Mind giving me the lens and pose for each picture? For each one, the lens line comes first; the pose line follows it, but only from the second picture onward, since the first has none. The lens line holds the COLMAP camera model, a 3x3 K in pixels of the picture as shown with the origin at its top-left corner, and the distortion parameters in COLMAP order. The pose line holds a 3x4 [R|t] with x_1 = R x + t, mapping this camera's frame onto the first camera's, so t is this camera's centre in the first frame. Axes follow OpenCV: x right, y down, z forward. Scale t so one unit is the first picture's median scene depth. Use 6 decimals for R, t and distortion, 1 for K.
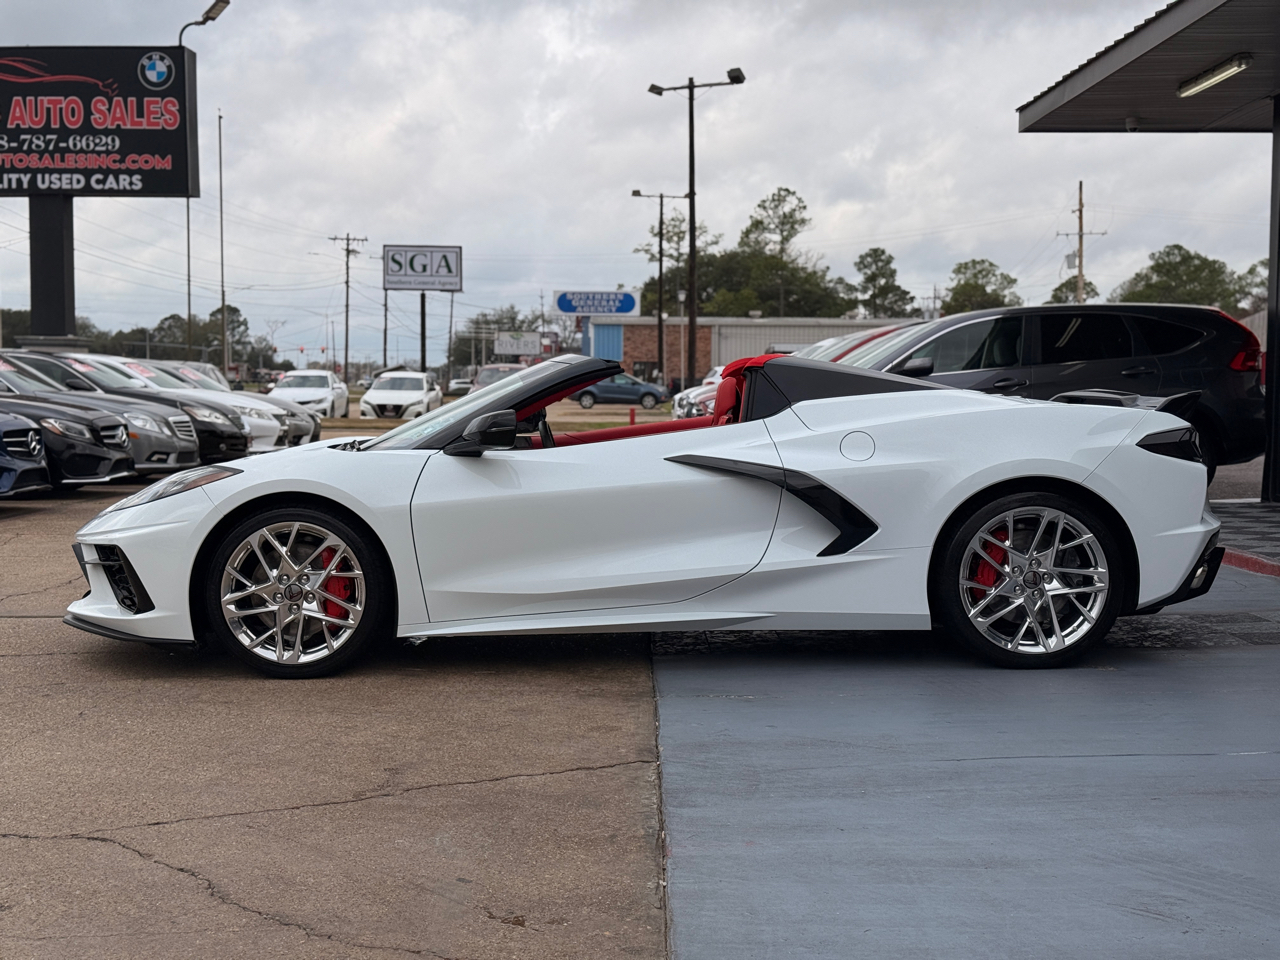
lens RADIAL K [[1763.2, 0, 640.0], [0, 1763.2, 480.0], [0, 0, 1]] dist [0.228528, -0.547273]
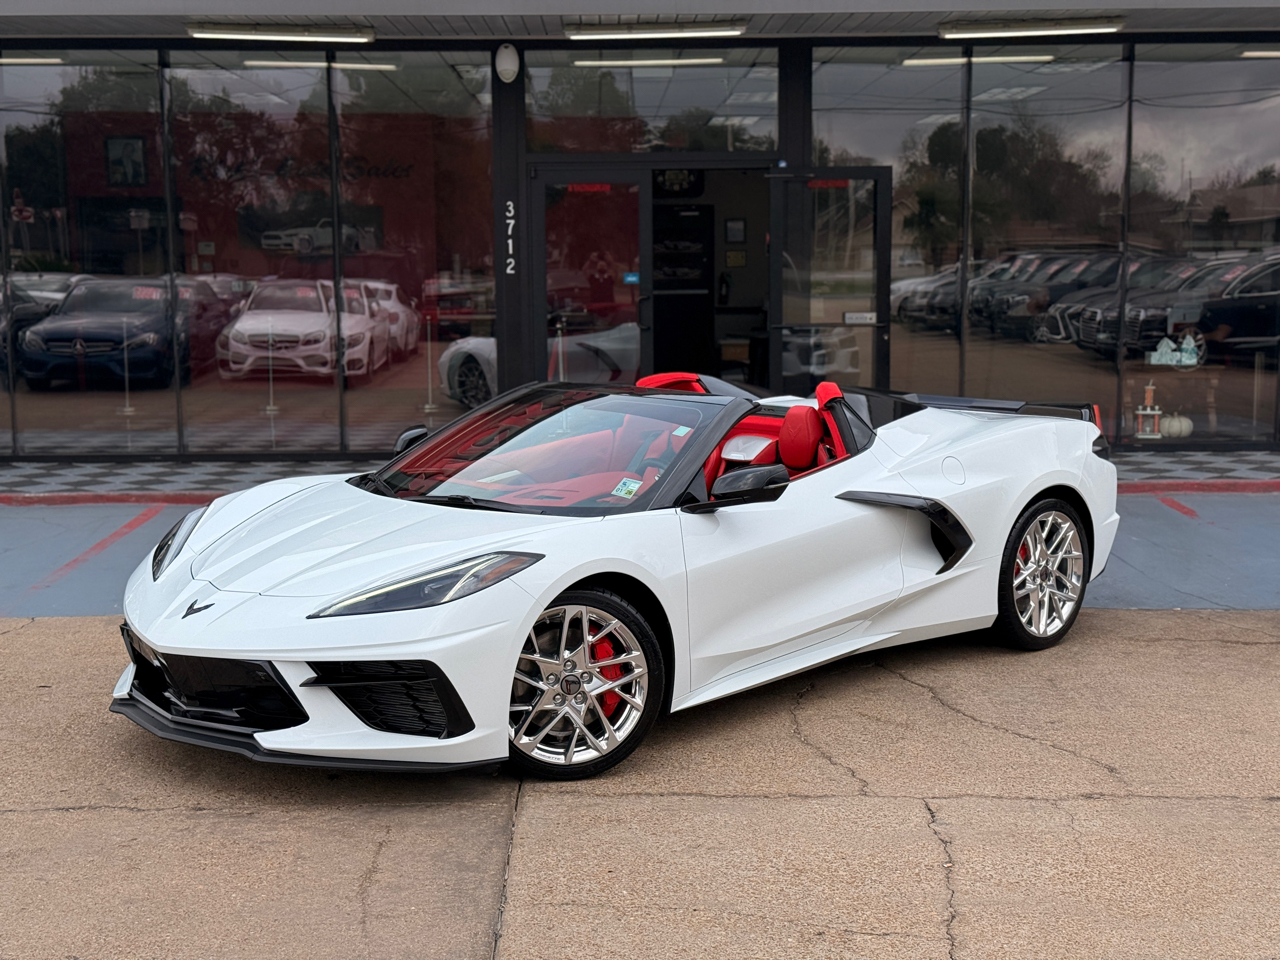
lens RADIAL K [[1763.2, 0, 640.0], [0, 1763.2, 480.0], [0, 0, 1]] dist [0.228528, -0.547273]
pose [[0.720599, -0.080951, 0.688610, -0.162767], [0.031786, 0.995974, 0.083821, -0.023431], [-0.692623, -0.038513, 0.720271, 0.071718]]
